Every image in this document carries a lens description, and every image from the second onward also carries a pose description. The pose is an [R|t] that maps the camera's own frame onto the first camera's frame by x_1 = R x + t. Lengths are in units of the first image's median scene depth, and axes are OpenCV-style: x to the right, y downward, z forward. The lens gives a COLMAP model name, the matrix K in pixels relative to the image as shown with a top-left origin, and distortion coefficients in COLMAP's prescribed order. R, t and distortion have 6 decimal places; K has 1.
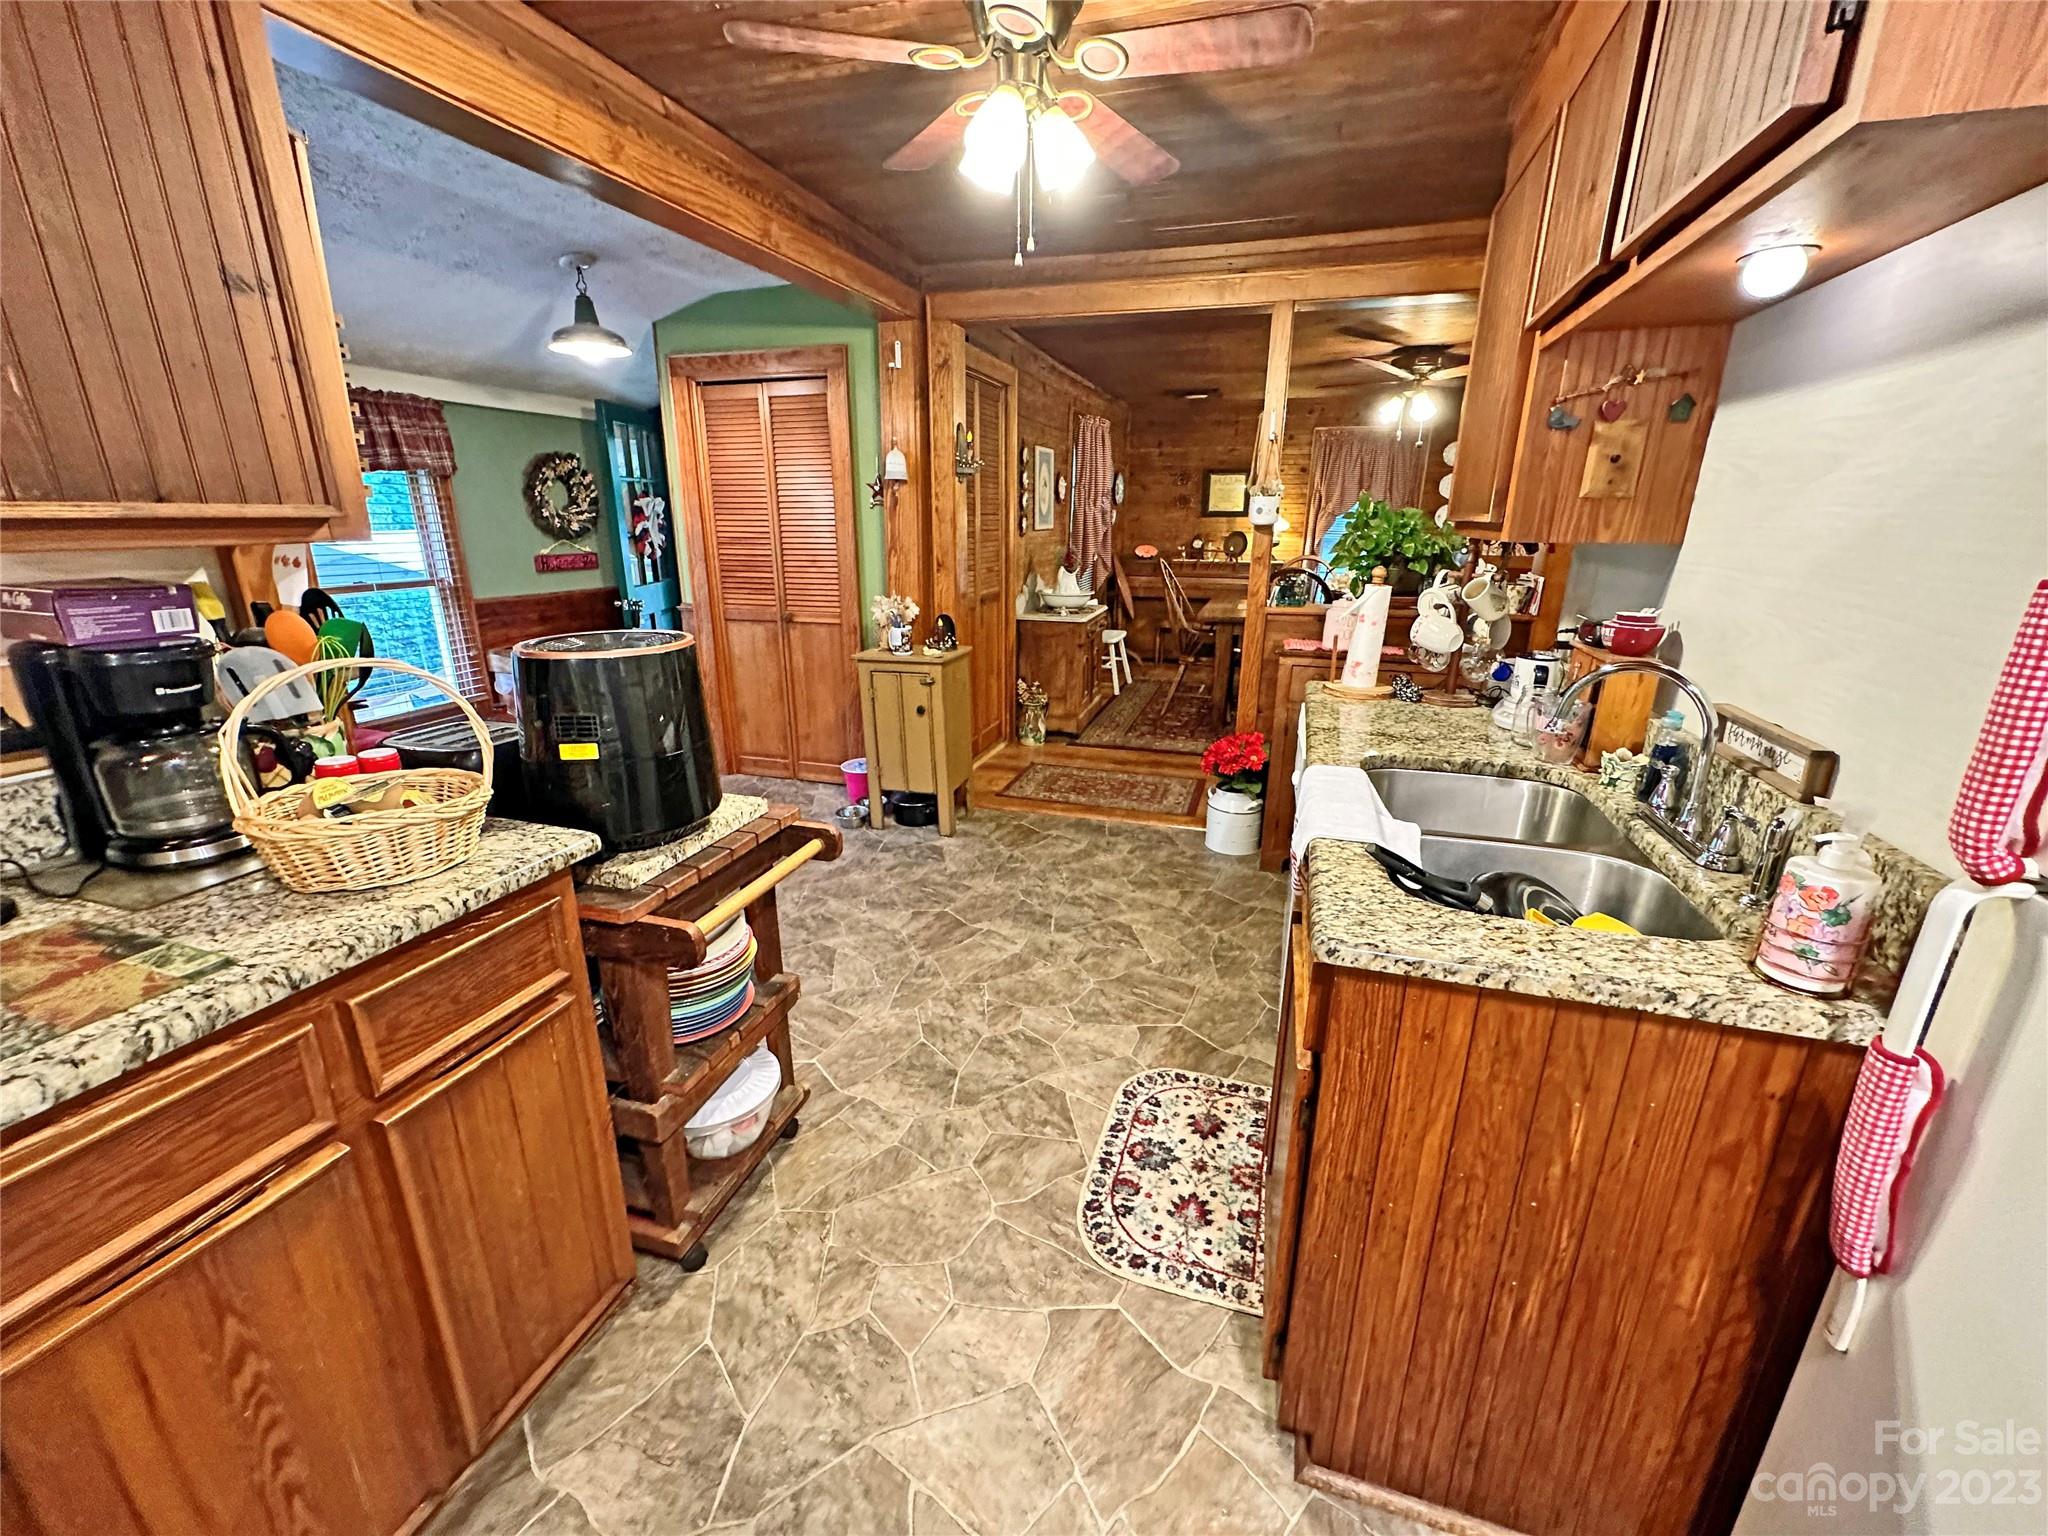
lens RADIAL K [[821.5, 0, 1024.7], [0, 821.5, 766.9], [0, 0, 1]] dist [-0.000879, 0.000652]
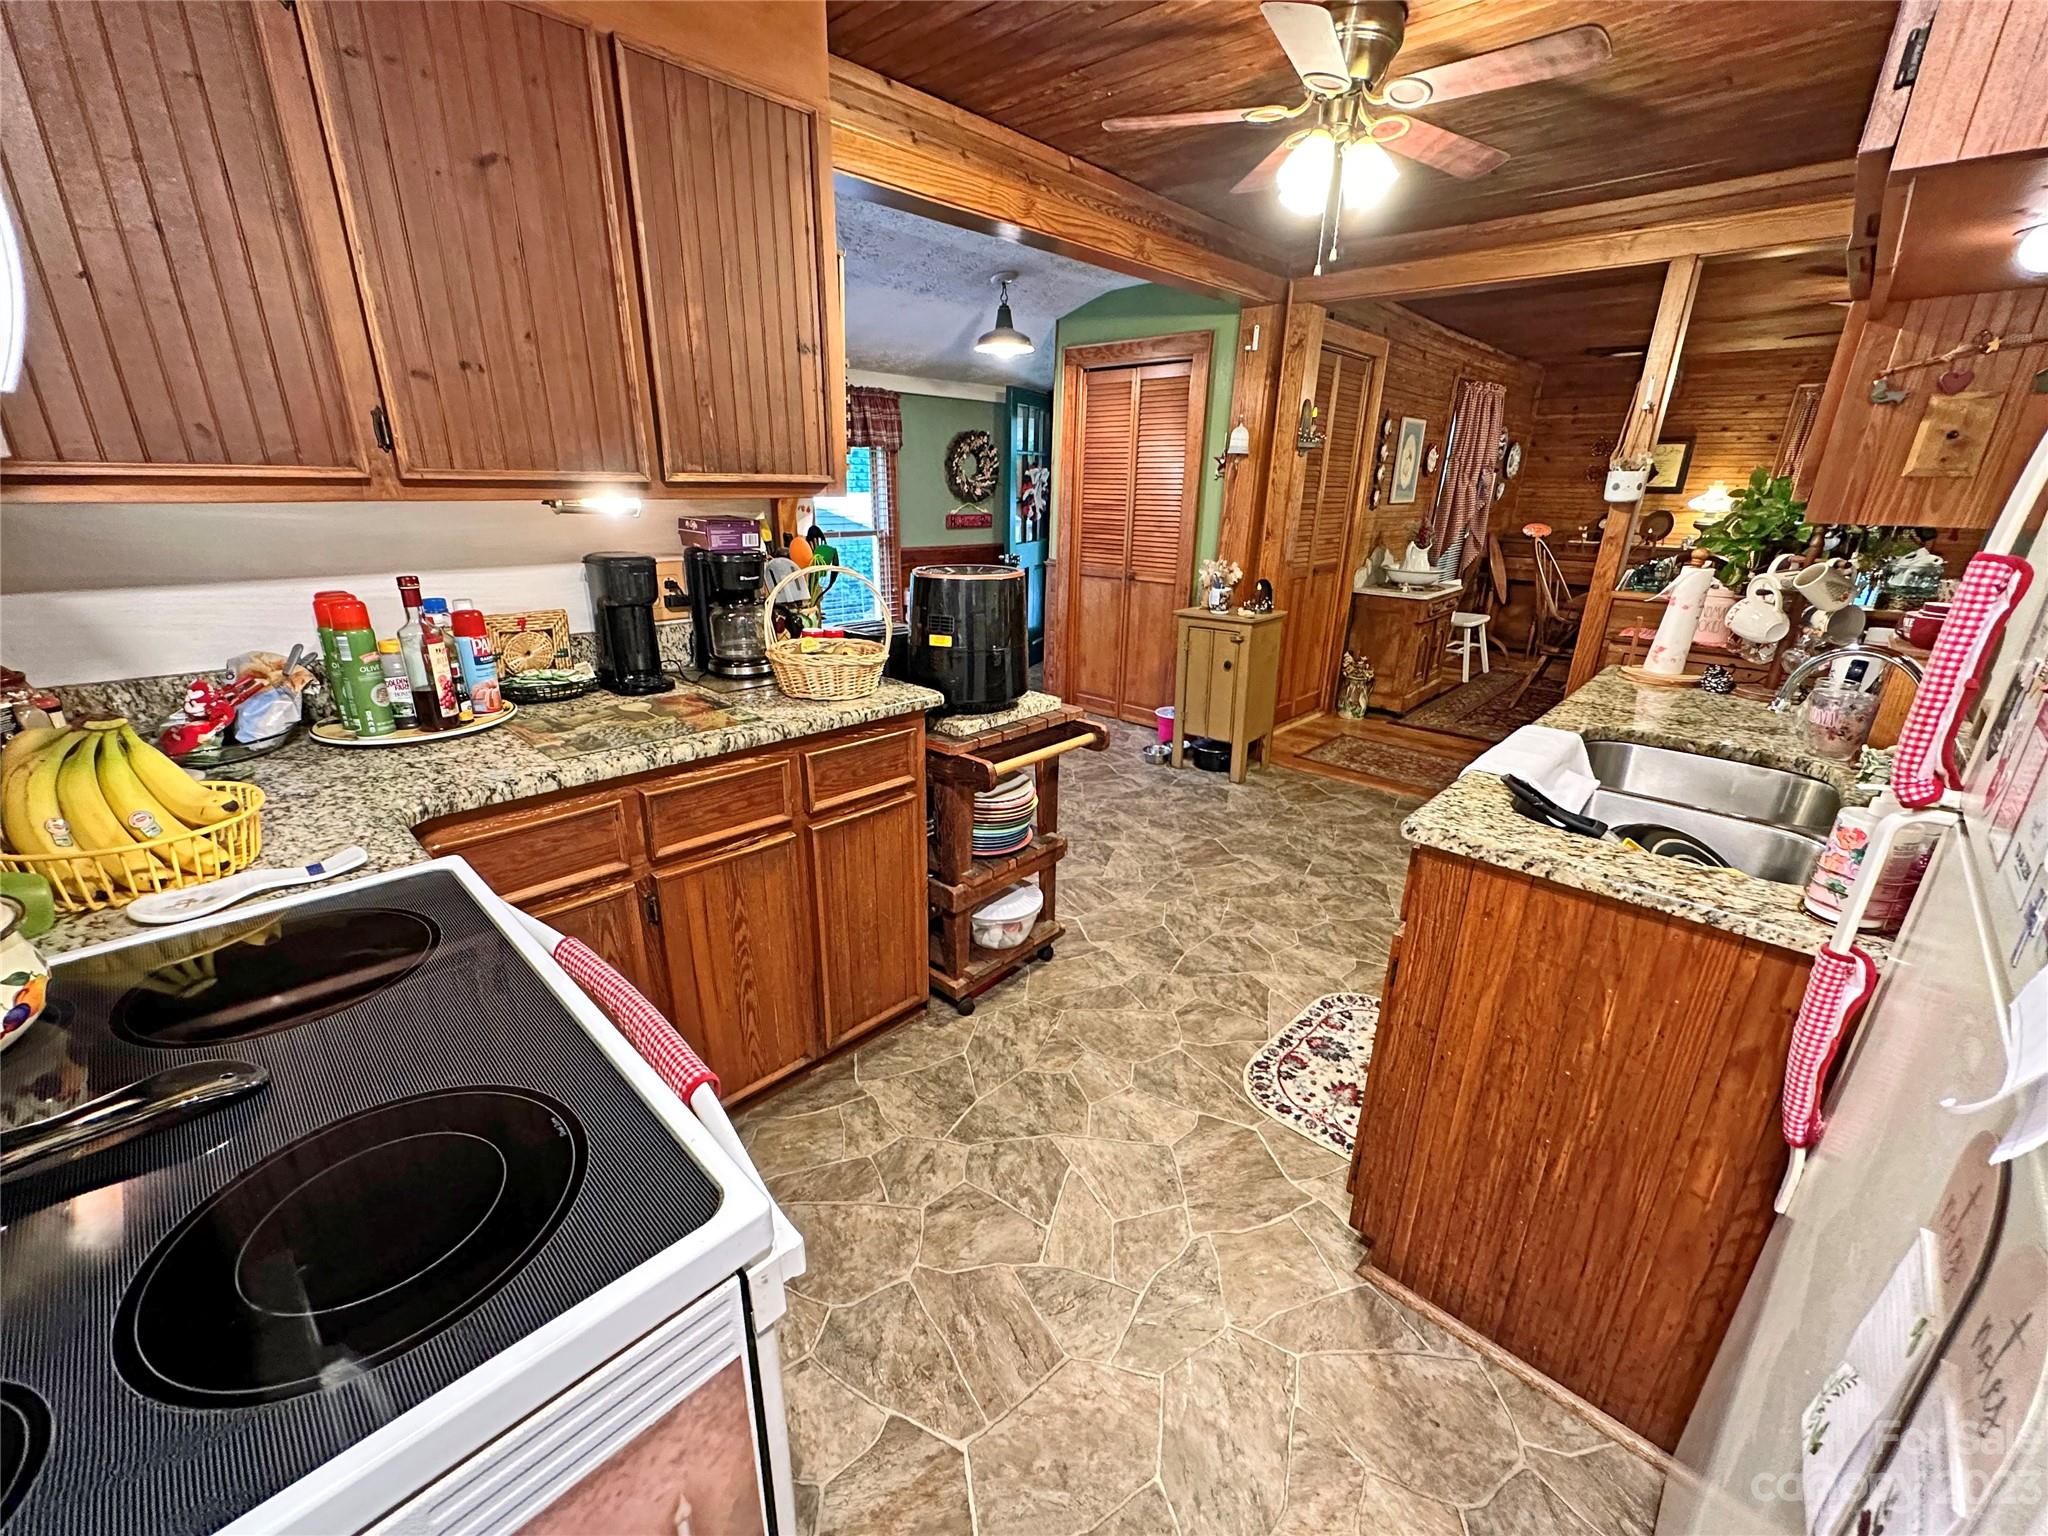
lens RADIAL K [[821.5, 0, 1021.6], [0, 821.5, 769.2], [0, 0, 1]] dist [-0.000879, 0.000652]
pose [[0.901984, 0.153006, -0.403749, 0.204147], [-0.138645, 0.988222, 0.064763, 0.081746], [0.408903, -0.002437, 0.912575, -0.272714]]
